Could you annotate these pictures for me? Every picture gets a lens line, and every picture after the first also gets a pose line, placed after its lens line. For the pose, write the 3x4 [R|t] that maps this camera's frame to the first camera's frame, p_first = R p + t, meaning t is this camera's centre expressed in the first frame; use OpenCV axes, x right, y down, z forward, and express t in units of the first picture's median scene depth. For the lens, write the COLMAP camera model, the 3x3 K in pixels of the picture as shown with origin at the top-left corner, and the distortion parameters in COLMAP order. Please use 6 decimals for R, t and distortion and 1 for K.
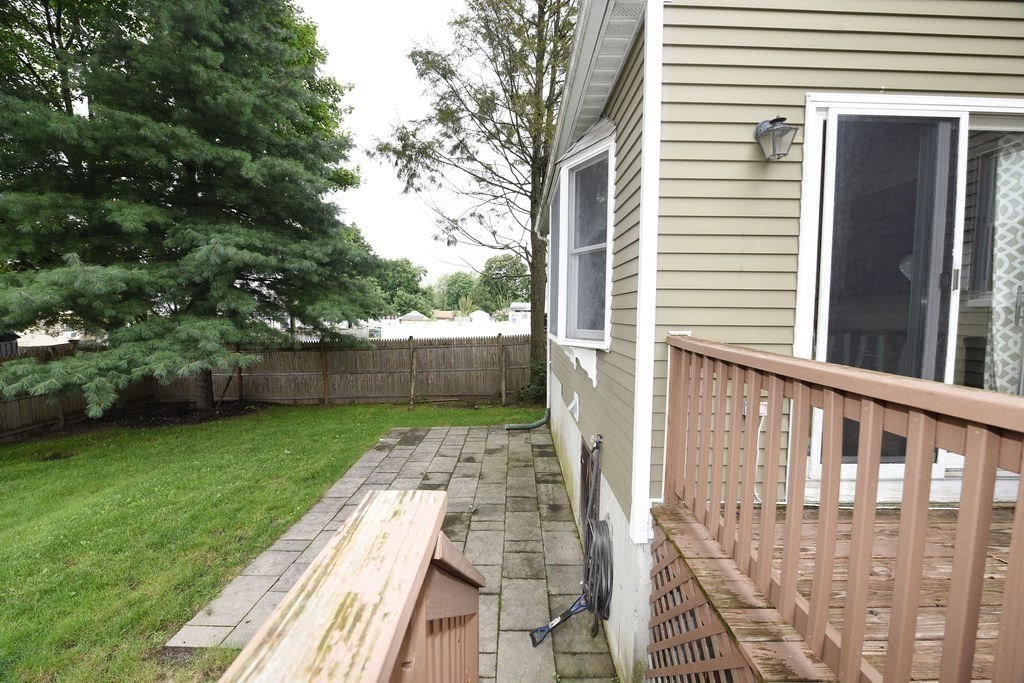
lens RADIAL K [[410.3, 0, 515.0], [0, 410.3, 346.2], [0, 0, 1]] dist [-0.013661, -0.002473]
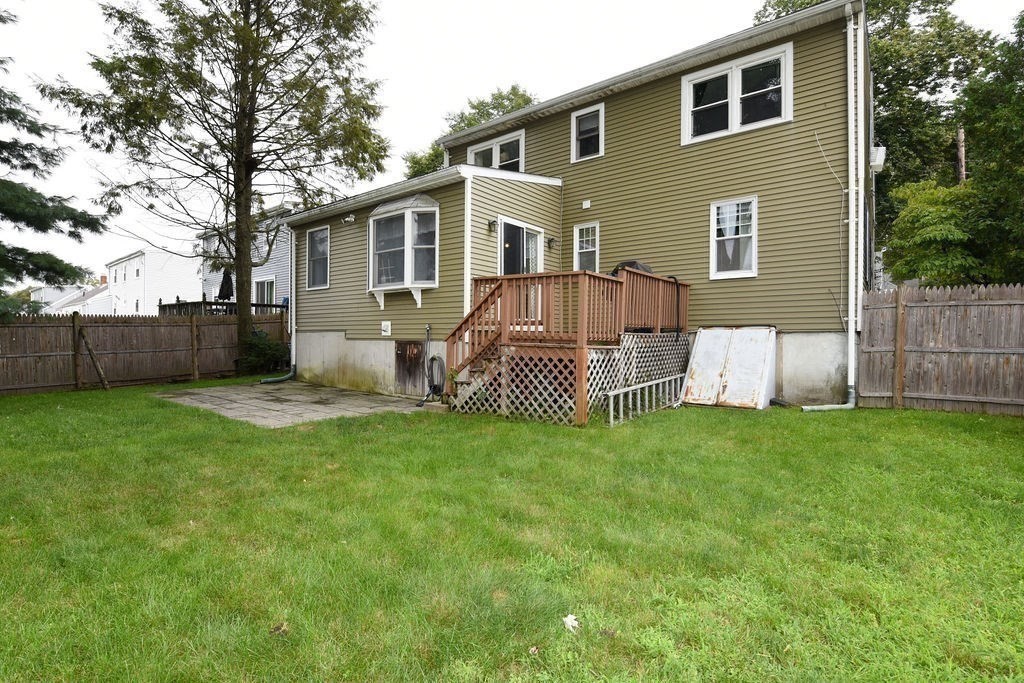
lens RADIAL K [[480.8, 0, 512.8], [0, 480.8, 343.4], [0, 0, 1]] dist [-0.009518, -0.000403]
pose [[0.611497, -0.009565, 0.791189, -0.887950], [0.058606, 0.997728, -0.033233, 0.231849], [-0.789074, 0.066690, 0.610668, -0.564683]]
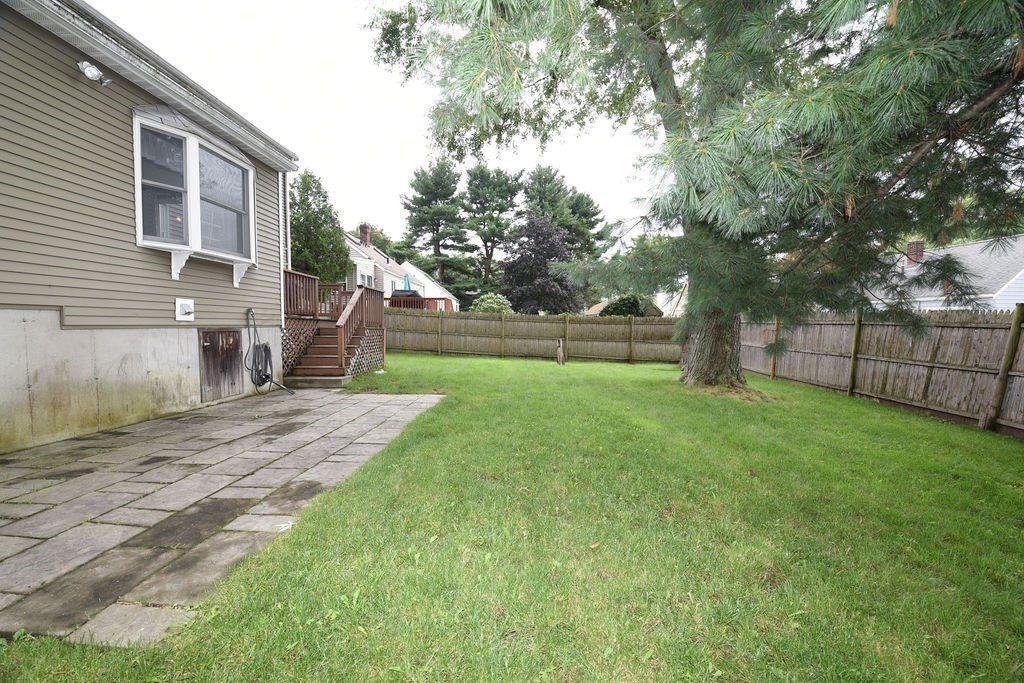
lens RADIAL K [[410.3, 0, 513.4], [0, 410.3, 342.6], [0, 0, 1]] dist [-0.013661, -0.002473]
pose [[-0.999590, -0.012759, 0.025647, -0.622270], [-0.009563, 0.992597, 0.121081, 0.062878], [-0.027002, 0.120786, -0.992311, 1.586842]]
